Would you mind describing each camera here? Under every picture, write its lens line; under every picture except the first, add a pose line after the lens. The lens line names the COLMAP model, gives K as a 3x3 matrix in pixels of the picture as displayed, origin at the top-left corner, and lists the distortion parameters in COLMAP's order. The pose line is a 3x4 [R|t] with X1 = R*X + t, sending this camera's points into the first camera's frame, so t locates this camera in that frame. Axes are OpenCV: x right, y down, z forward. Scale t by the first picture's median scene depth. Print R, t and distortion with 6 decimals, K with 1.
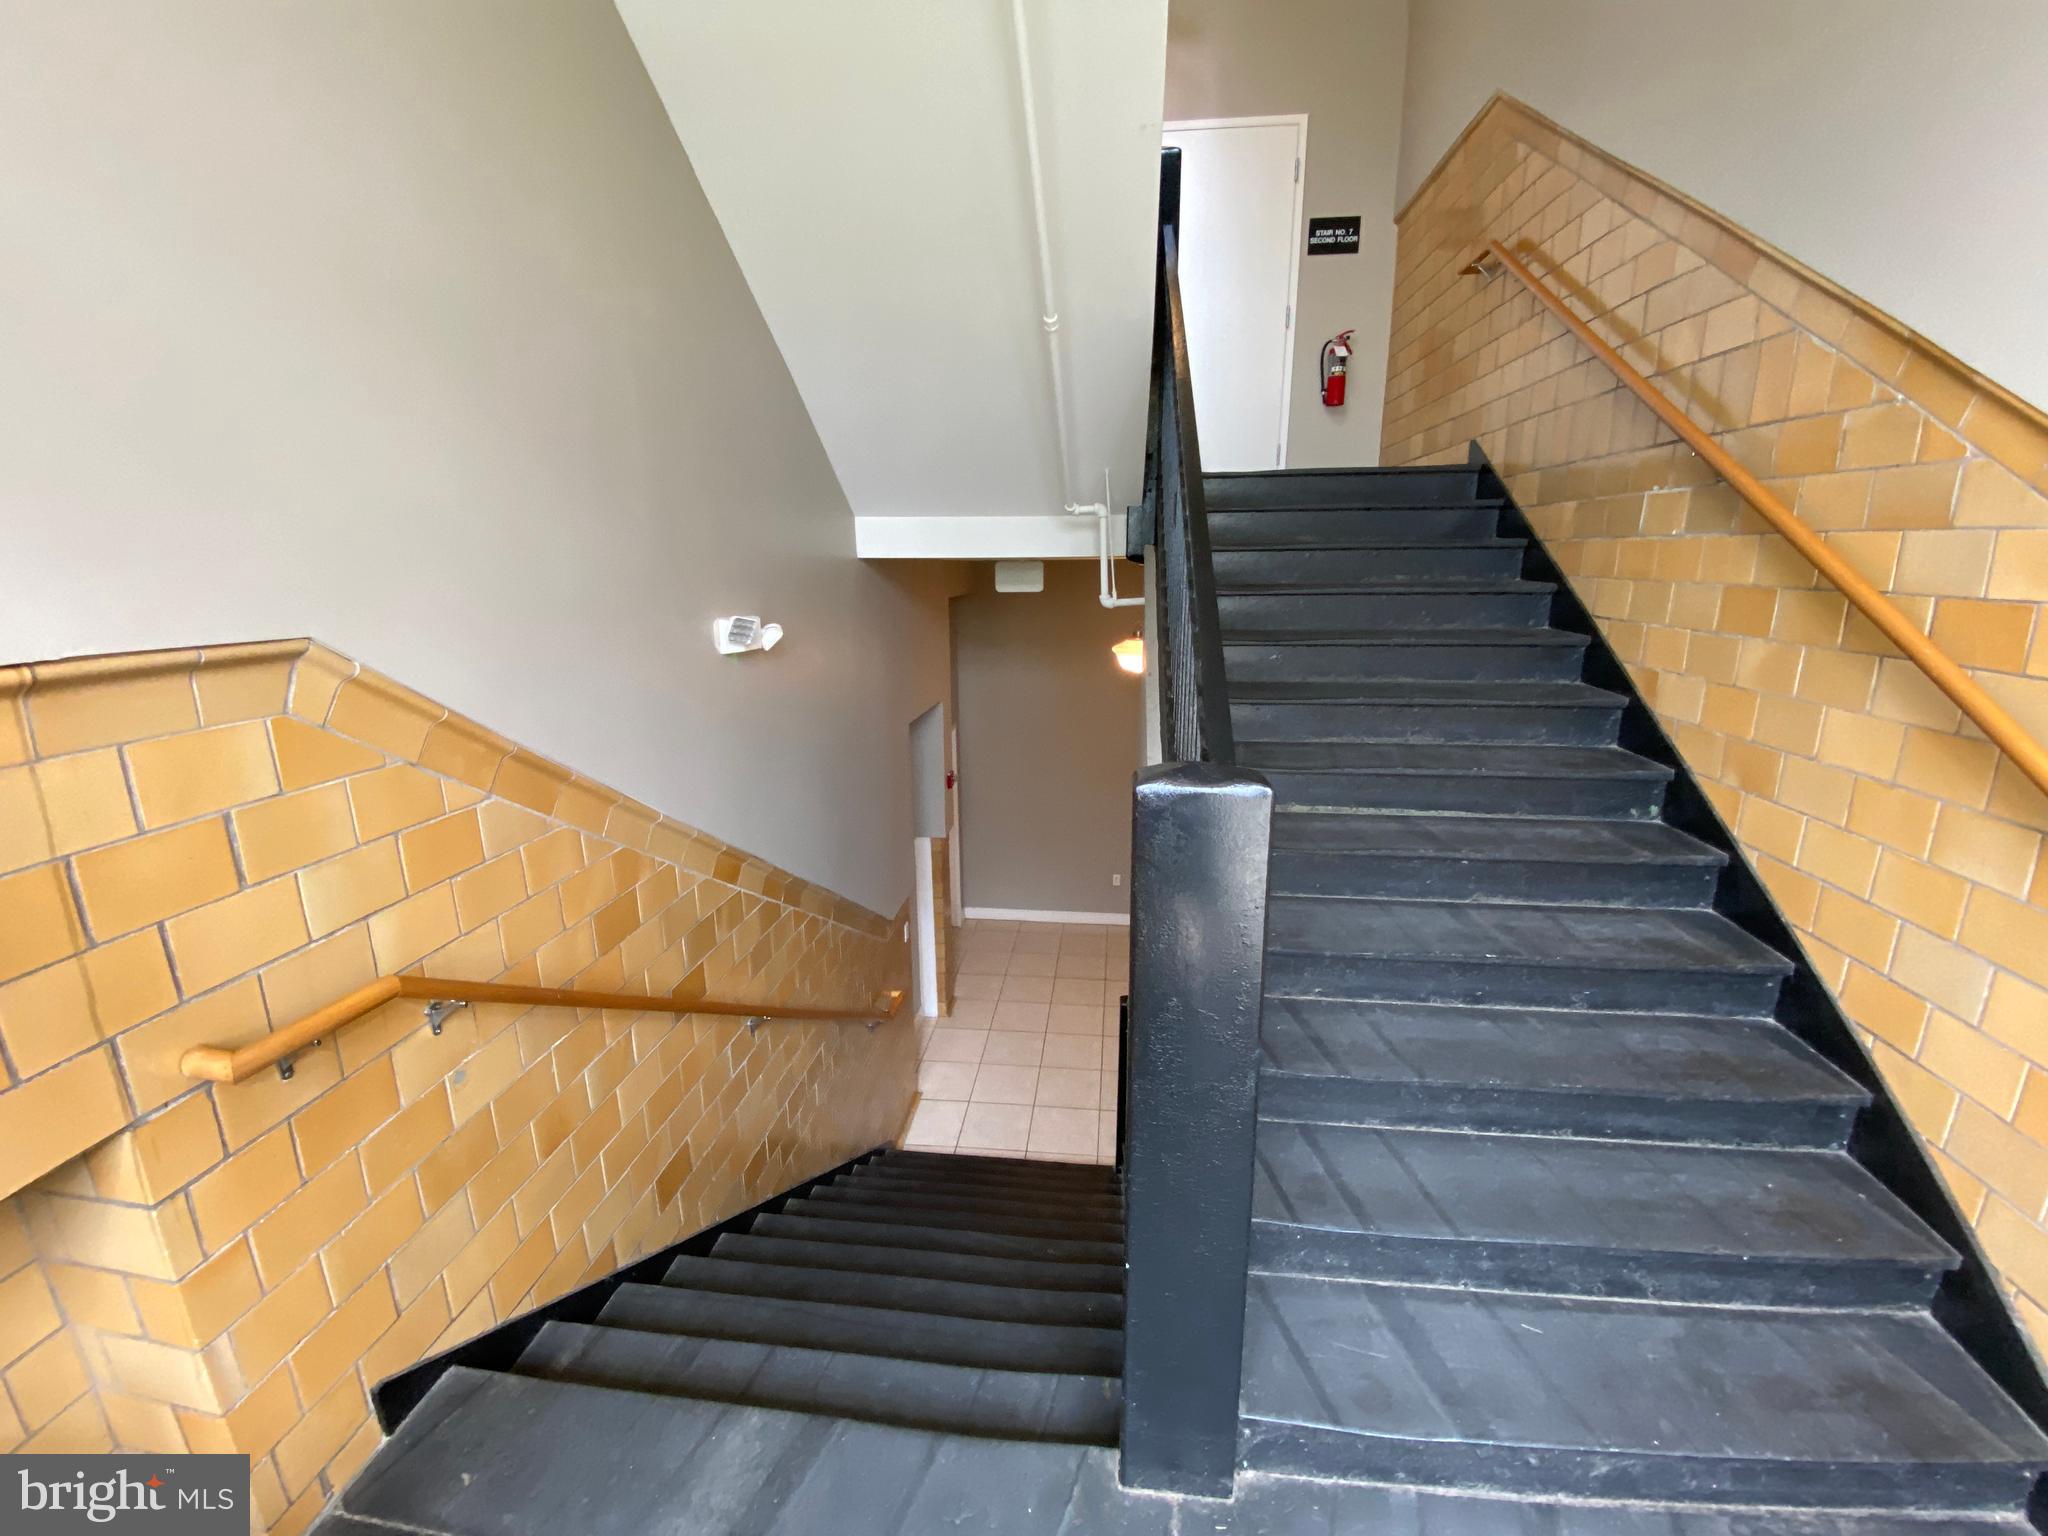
lens RADIAL K [[826.9, 0, 1024.6], [0, 826.9, 773.5], [0, 0, 1]] dist [0.019744, -0.023347]
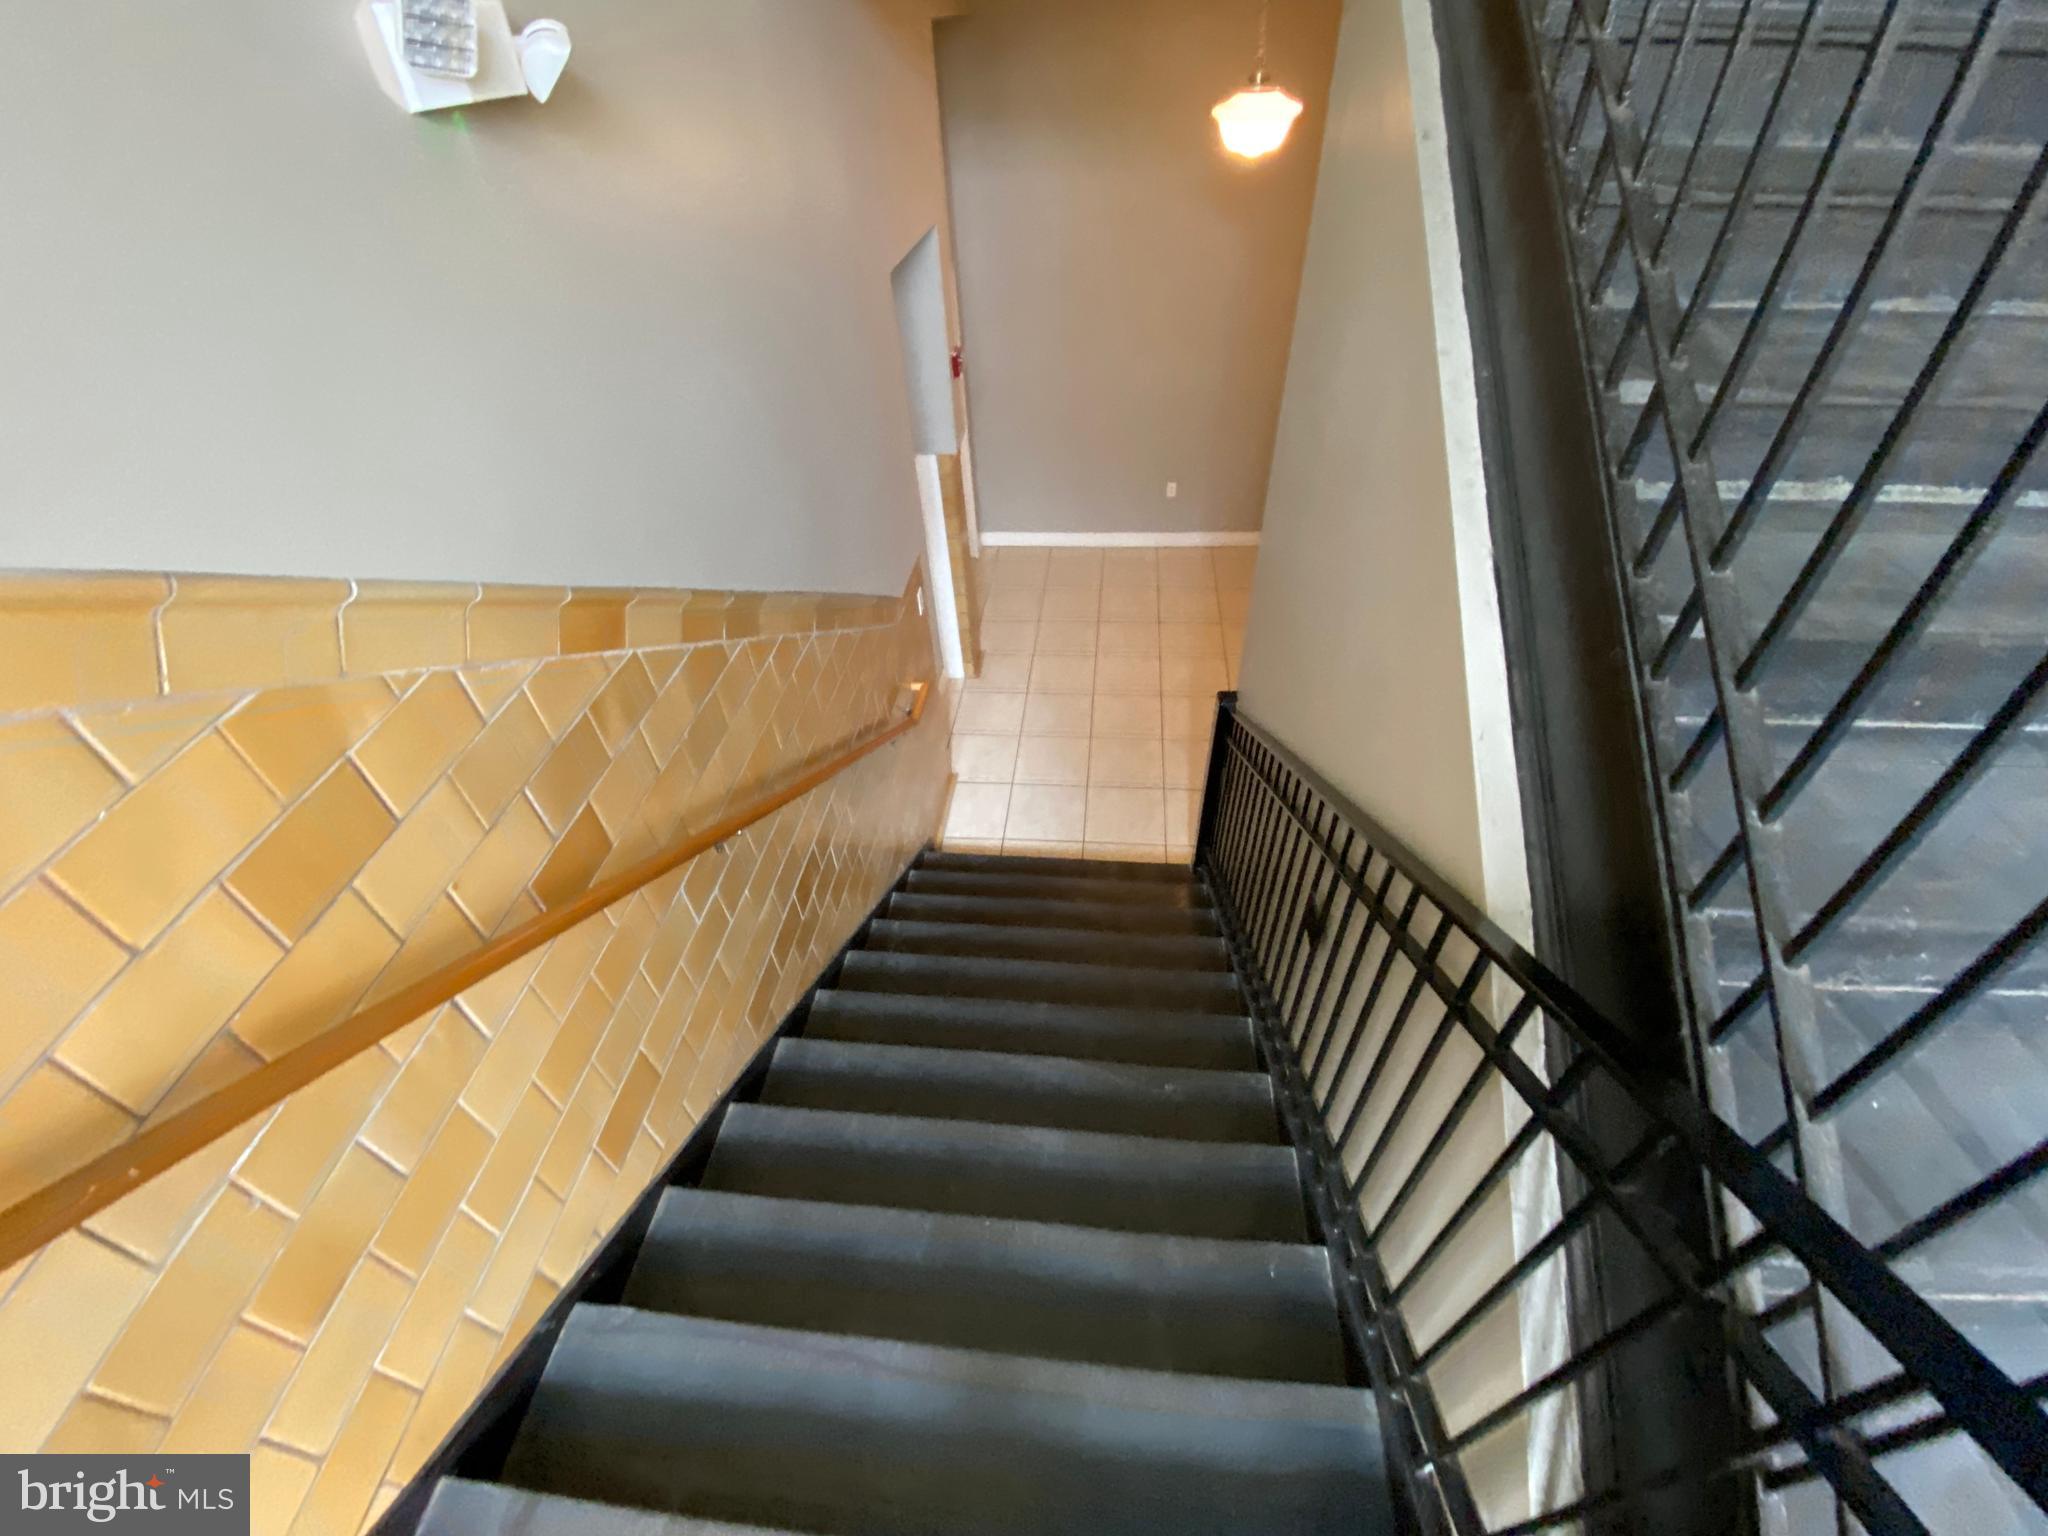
lens RADIAL K [[826.9, 0, 1024.6], [0, 826.9, 773.5], [0, 0, 1]] dist [0.019744, -0.023347]
pose [[0.998958, -0.042988, -0.015306, -0.053824], [0.045123, 0.880684, 0.471550, -0.024590], [-0.006791, -0.471749, 0.881706, 0.322473]]
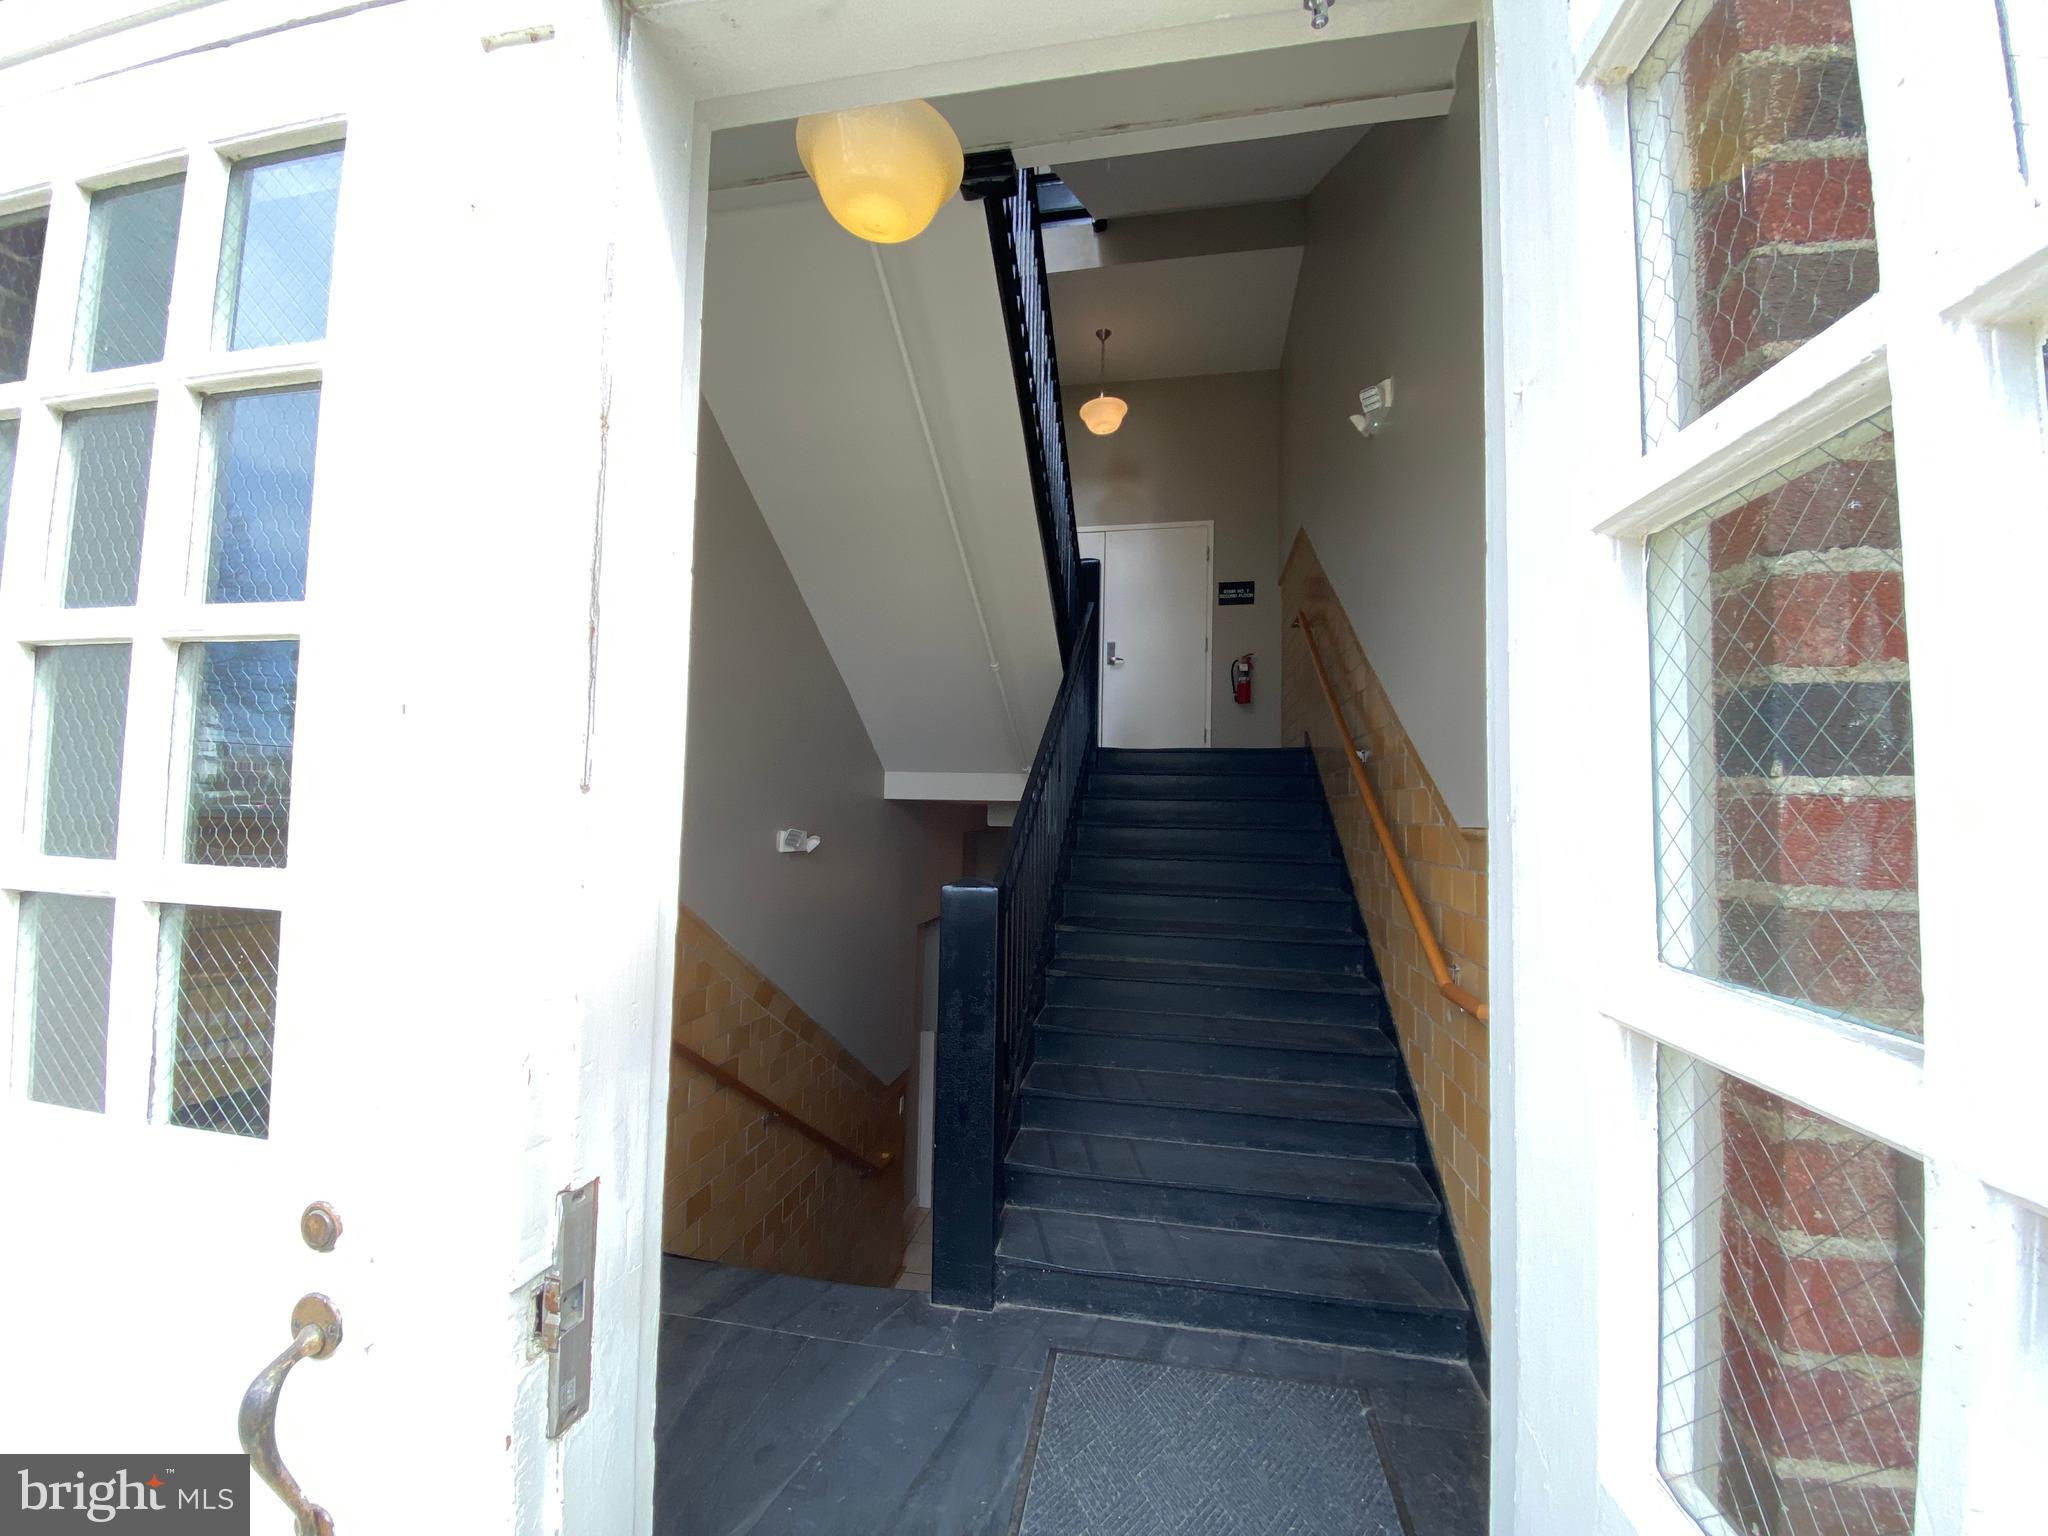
lens RADIAL K [[826.9, 0, 1024.6], [0, 826.9, 773.5], [0, 0, 1]] dist [0.019744, -0.023347]
pose [[0.996684, 0.025193, -0.077367, 0.138035], [-0.047033, 0.954285, -0.295173, 0.098537], [0.066394, 0.297833, 0.952306, -0.324606]]
